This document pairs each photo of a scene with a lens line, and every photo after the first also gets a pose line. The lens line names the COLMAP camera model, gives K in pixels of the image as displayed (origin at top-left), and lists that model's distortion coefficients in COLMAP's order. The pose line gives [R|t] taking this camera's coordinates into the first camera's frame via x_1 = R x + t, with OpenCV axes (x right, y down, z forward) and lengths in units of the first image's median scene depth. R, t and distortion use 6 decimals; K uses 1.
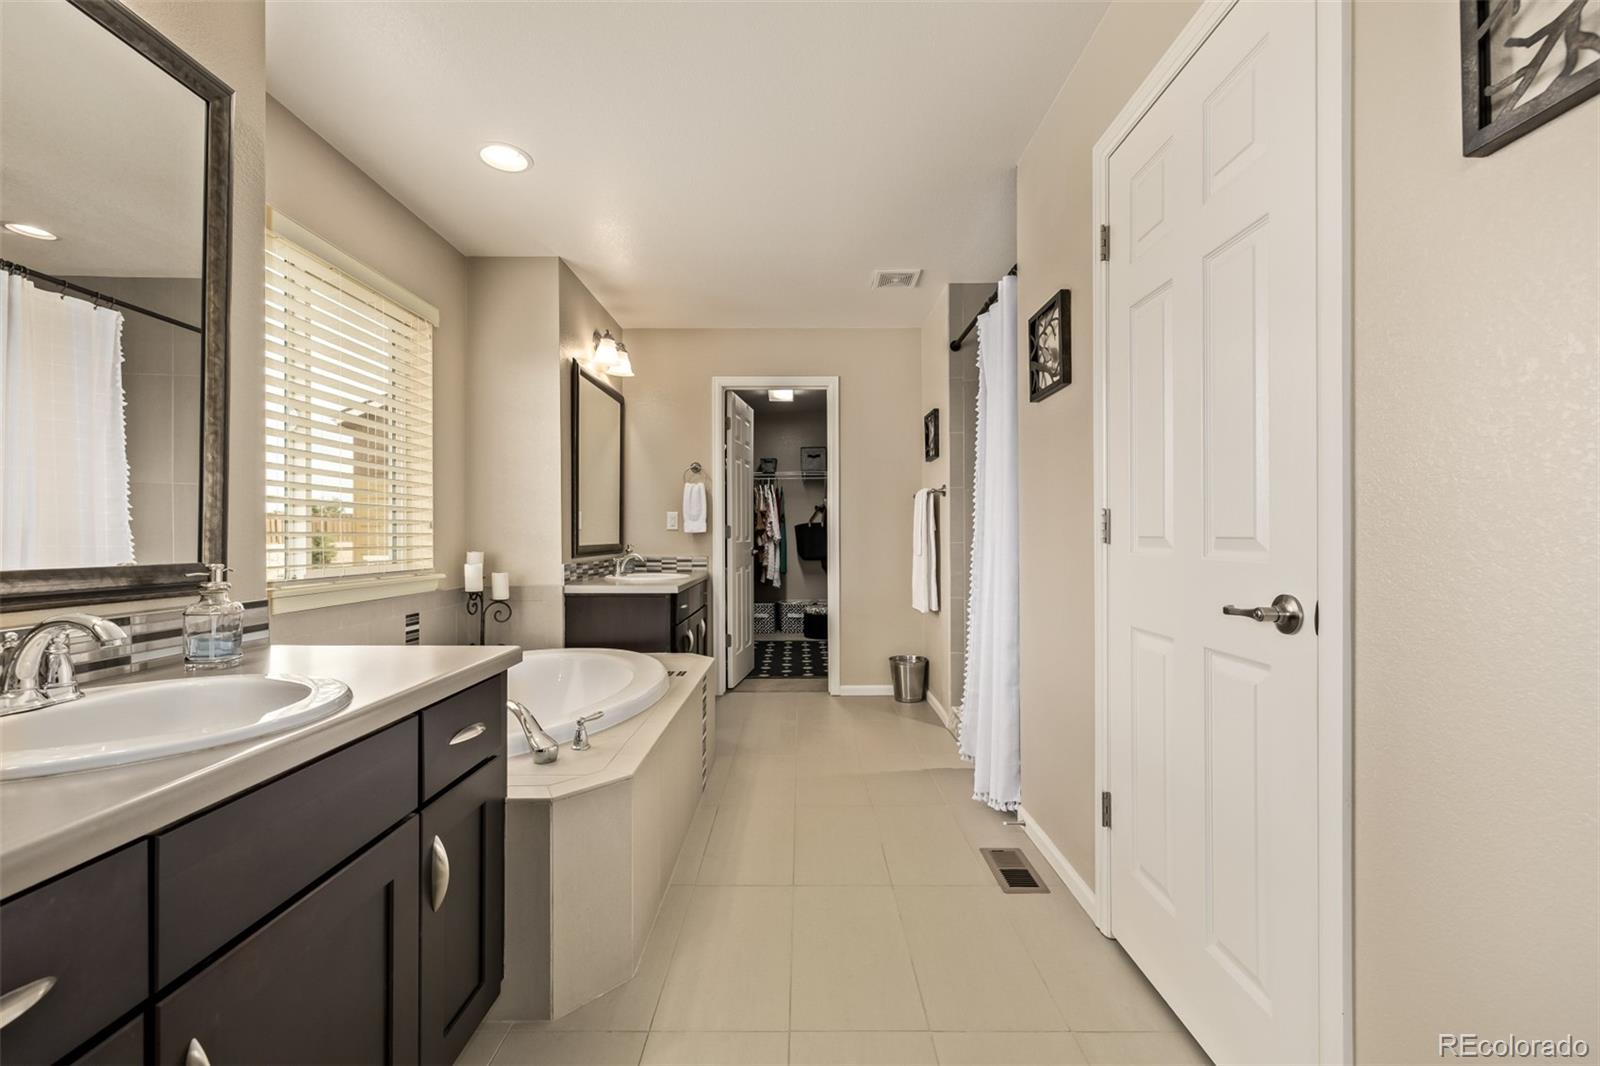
lens RADIAL K [[665.7, 0, 795.9], [0, 665.7, 539.2], [0, 0, 1]] dist [-0.008989, 0.000227]
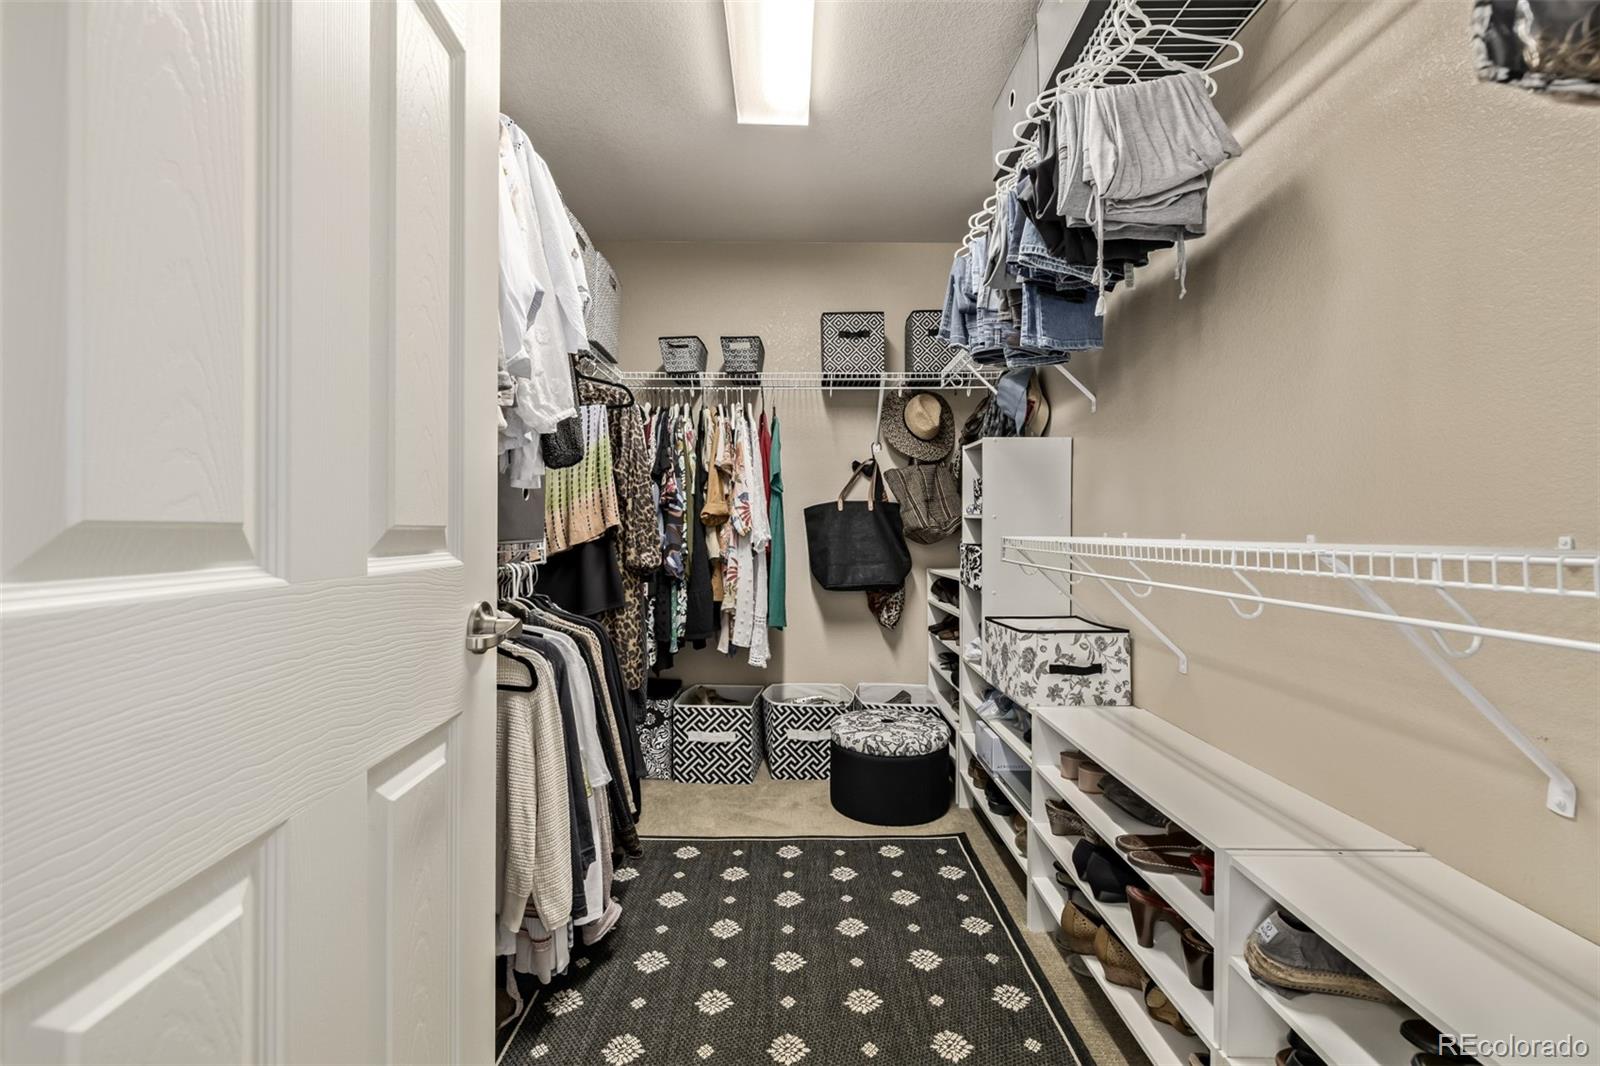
lens RADIAL K [[665.7, 0, 796.8], [0, 665.7, 536.0], [0, 0, 1]] dist [-0.008989, 0.000227]
pose [[0.999857, 0.008873, 0.014376, -0.012943], [-0.008907, 0.999958, 0.002353, -0.003386], [-0.014355, -0.002481, 0.999894, 0.616811]]
